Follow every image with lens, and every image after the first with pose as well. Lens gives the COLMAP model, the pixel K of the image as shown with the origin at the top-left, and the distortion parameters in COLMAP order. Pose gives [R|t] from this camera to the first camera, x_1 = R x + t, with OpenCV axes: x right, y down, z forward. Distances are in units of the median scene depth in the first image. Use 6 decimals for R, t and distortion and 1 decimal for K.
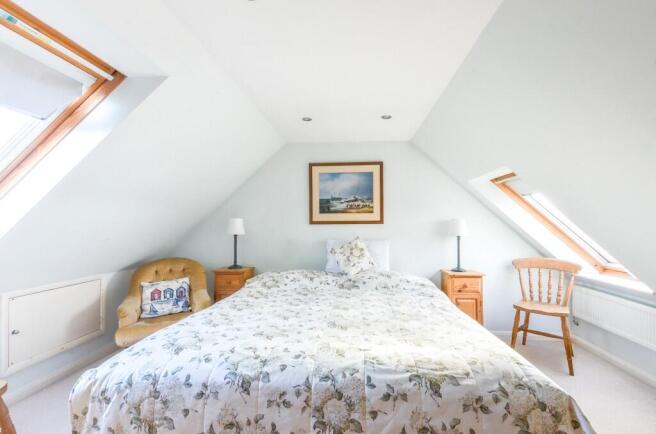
lens RADIAL K [[288.7, 0, 338.1], [0, 288.7, 223.7], [0, 0, 1]] dist [0.000241, -0.000005]
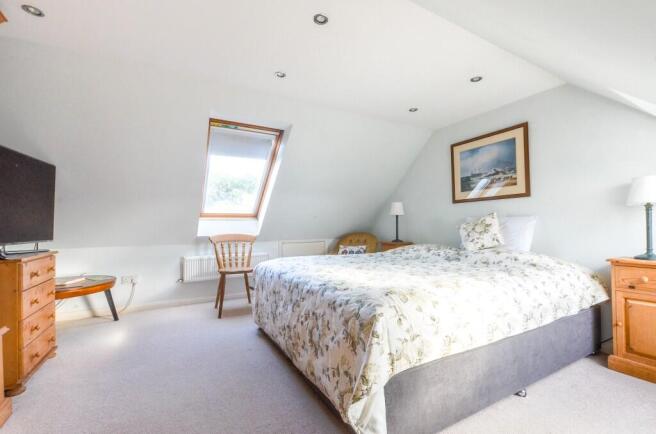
lens RADIAL K [[263.8, 0, 315.2], [0, 263.8, 218.4], [0, 0, 1]] dist [-0.000634, -0.000105]
pose [[0.557450, -0.014963, -0.830076, 0.435696], [0.010940, 0.999883, -0.010677, 0.064082], [0.830138, -0.003129, 0.557549, 0.064676]]
